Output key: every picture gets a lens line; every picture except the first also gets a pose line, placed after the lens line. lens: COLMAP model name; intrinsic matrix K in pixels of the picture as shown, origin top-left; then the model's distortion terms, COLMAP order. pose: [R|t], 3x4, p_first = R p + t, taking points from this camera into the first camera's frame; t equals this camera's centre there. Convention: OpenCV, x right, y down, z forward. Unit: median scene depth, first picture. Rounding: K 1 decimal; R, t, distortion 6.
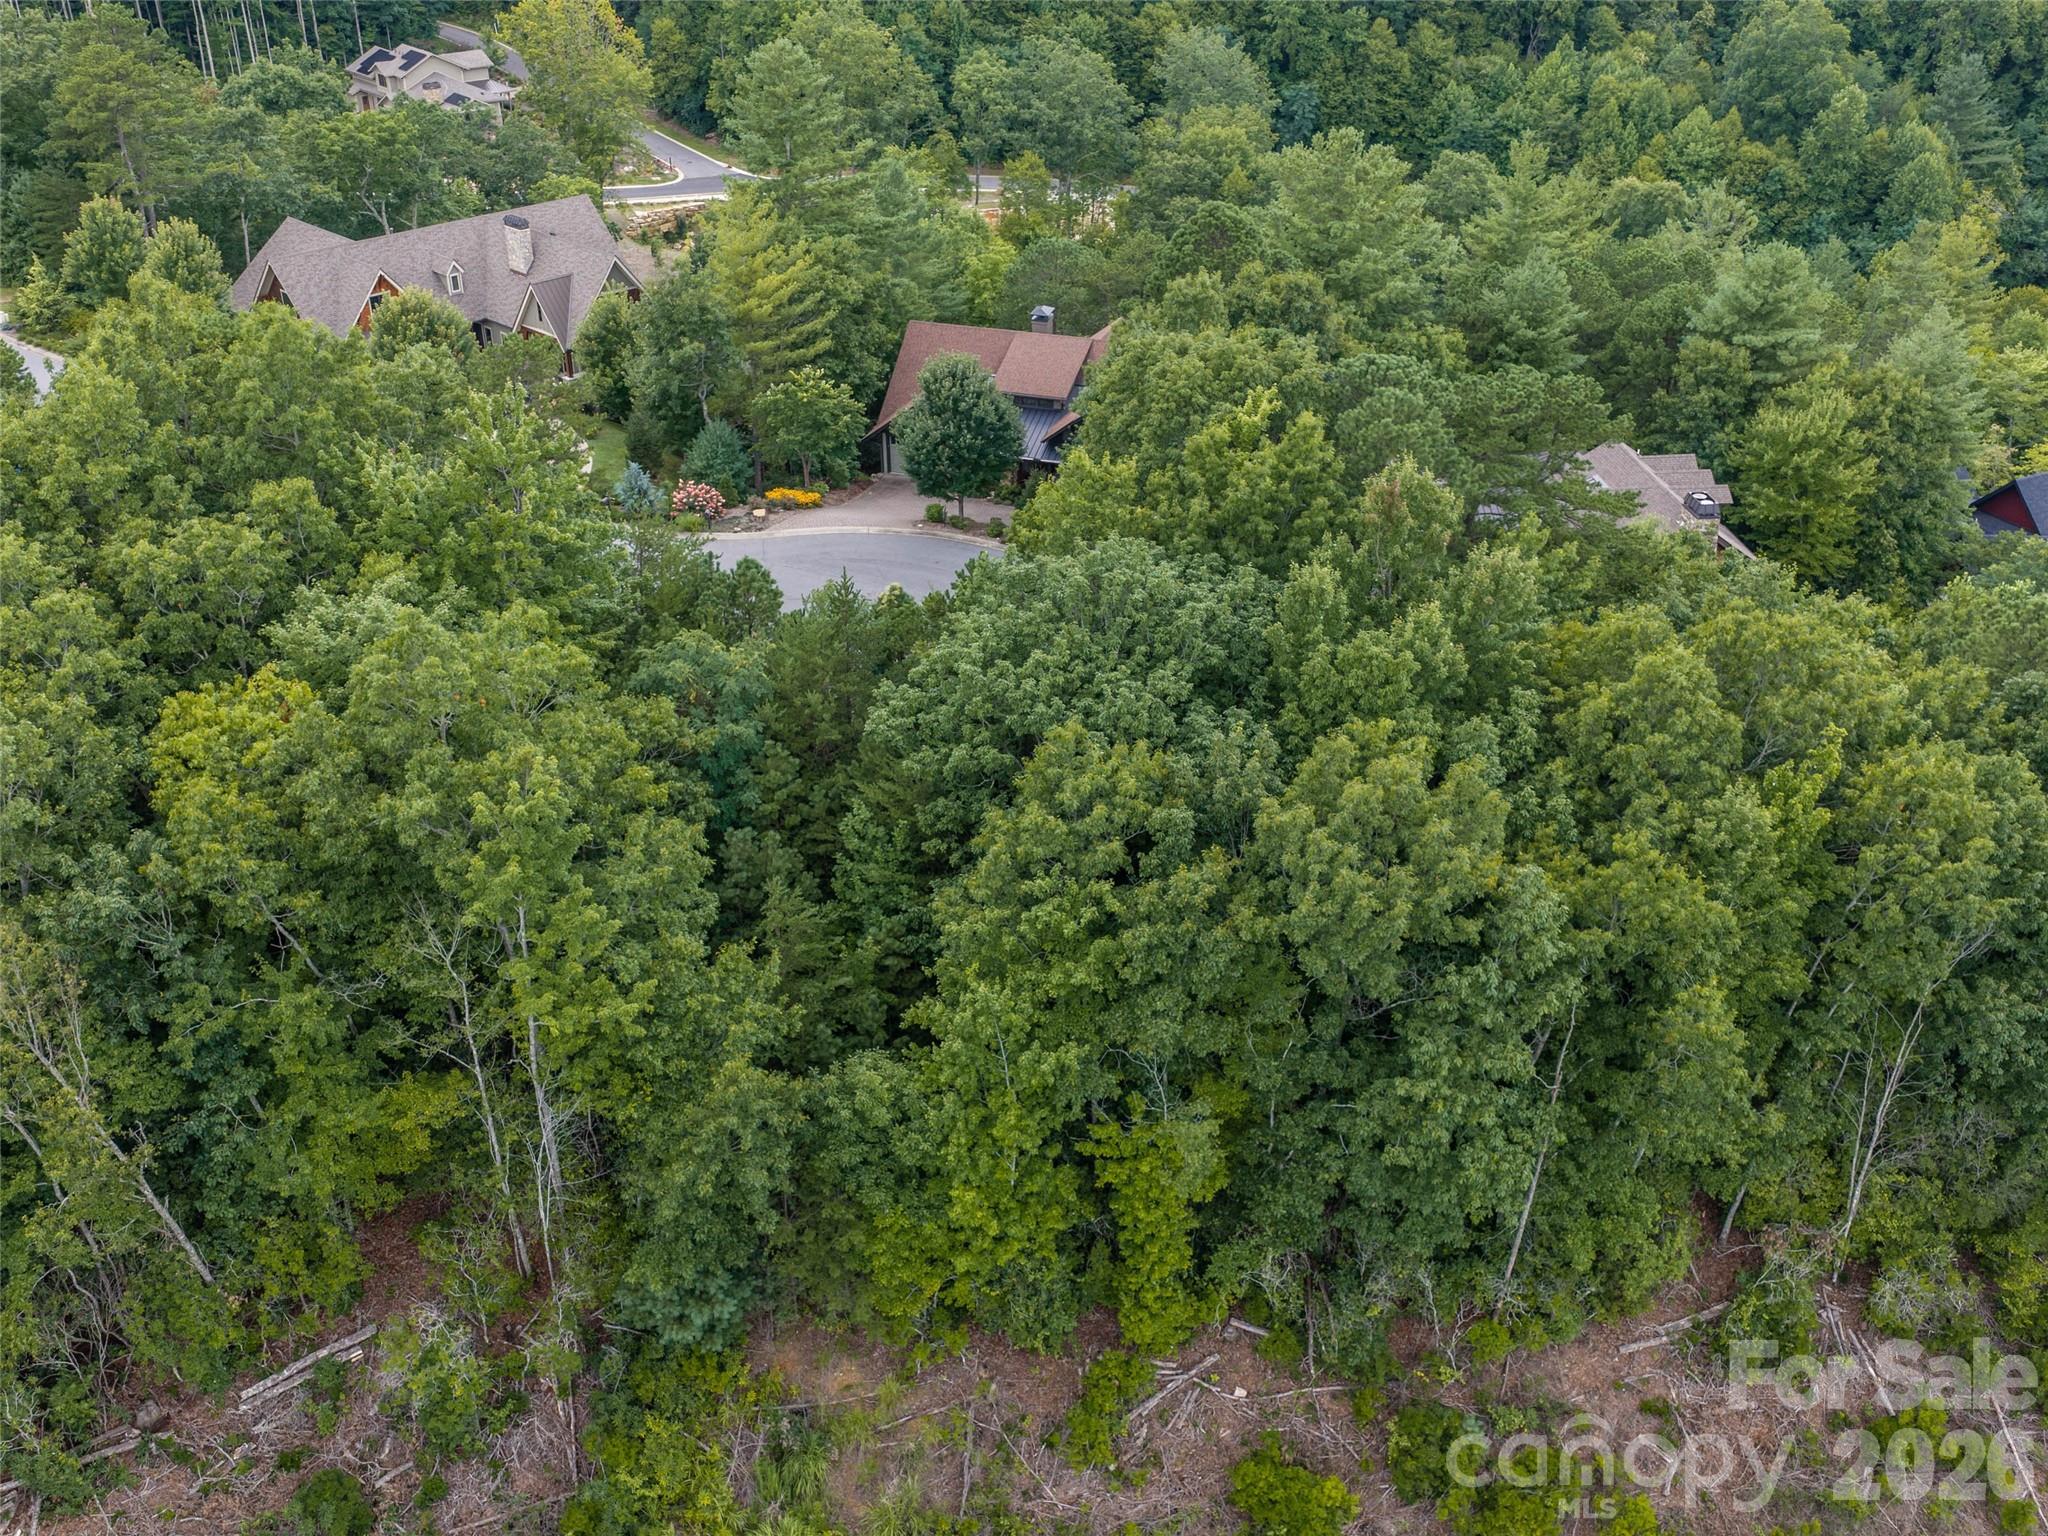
lens RADIAL K [[1906.6, 0, 1022.5], [0, 1906.6, 770.5], [0, 0, 1]] dist [0.018842, 0.000000]
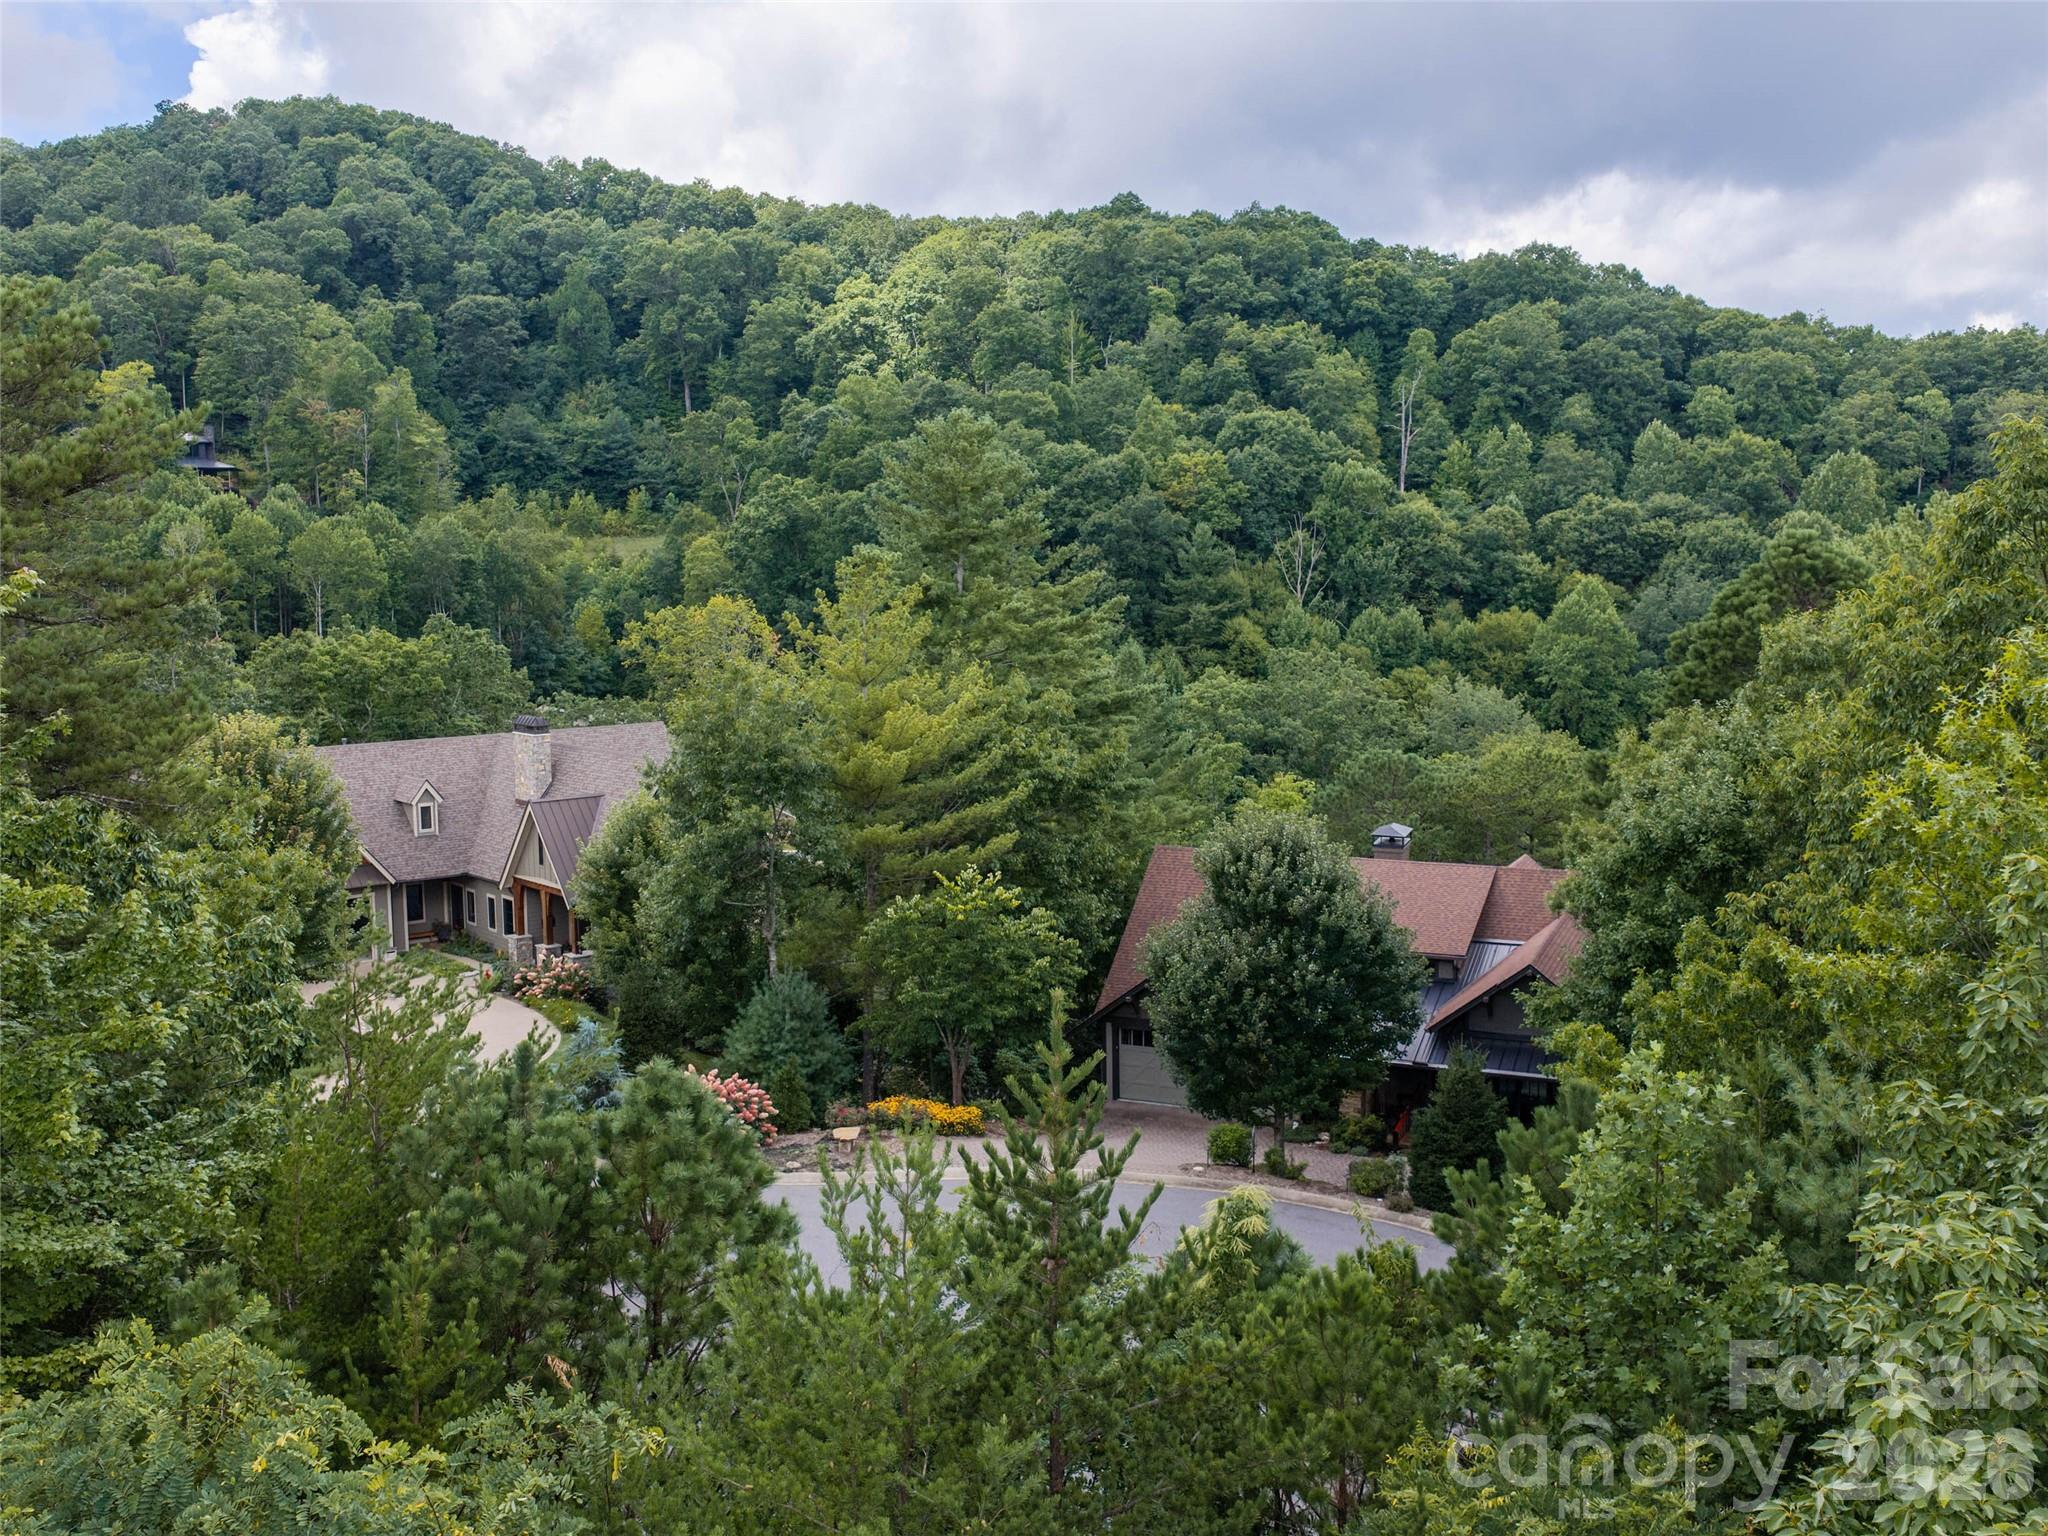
lens RADIAL K [[1906.6, 0, 1027.0], [0, 1906.6, 773.9], [0, 0, 1]] dist [0.018842, 0.000000]
pose [[0.995800, 0.002476, -0.091526, -0.048763], [-0.038449, 0.918535, -0.393464, -0.032738], [0.083096, 0.395331, 0.914772, 0.503554]]
